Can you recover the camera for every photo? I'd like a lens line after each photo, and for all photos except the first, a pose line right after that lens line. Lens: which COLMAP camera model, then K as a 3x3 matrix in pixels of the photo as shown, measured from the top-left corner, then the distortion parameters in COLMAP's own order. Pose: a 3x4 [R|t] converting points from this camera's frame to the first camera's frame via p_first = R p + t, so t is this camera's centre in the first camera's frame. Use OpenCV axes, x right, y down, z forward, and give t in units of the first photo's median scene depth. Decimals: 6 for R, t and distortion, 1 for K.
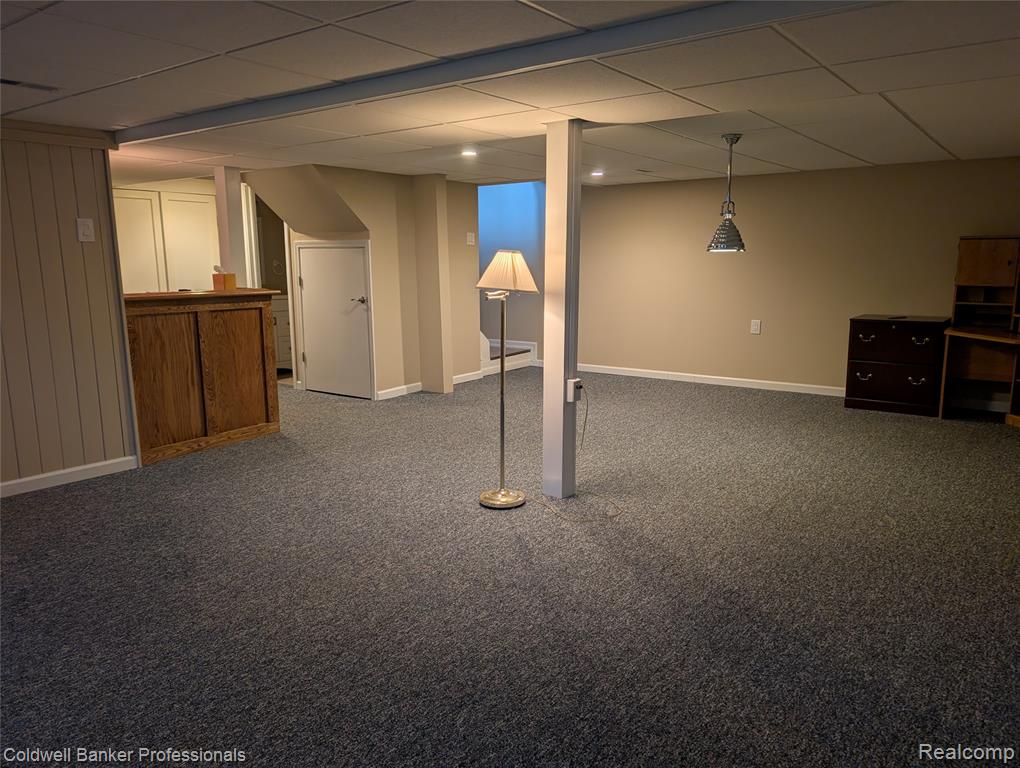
lens RADIAL K [[730.9, 0, 511.5], [0, 730.9, 384.0], [0, 0, 1]] dist [0.024619, -0.024562]
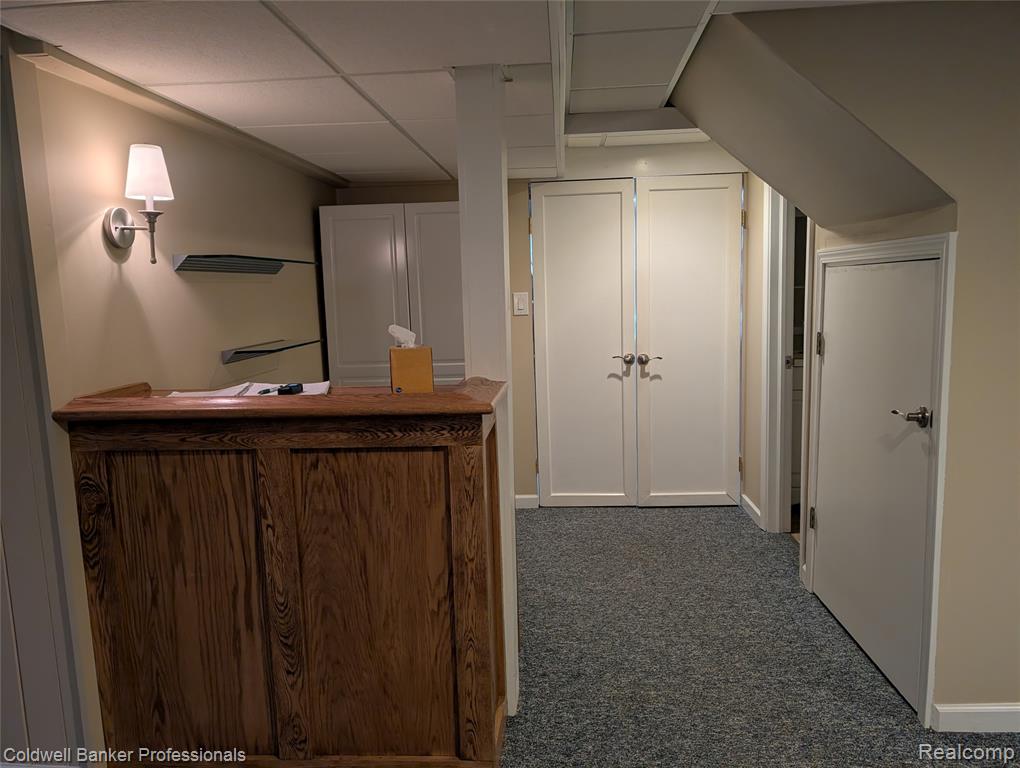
lens RADIAL K [[730.9, 0, 511.8], [0, 730.9, 385.0], [0, 0, 1]] dist [0.024619, -0.024562]
pose [[0.538182, 0.106319, -0.836096, -0.036822], [-0.118634, 0.991691, 0.049742, -0.161352], [0.834438, 0.072420, 0.546323, 0.865546]]
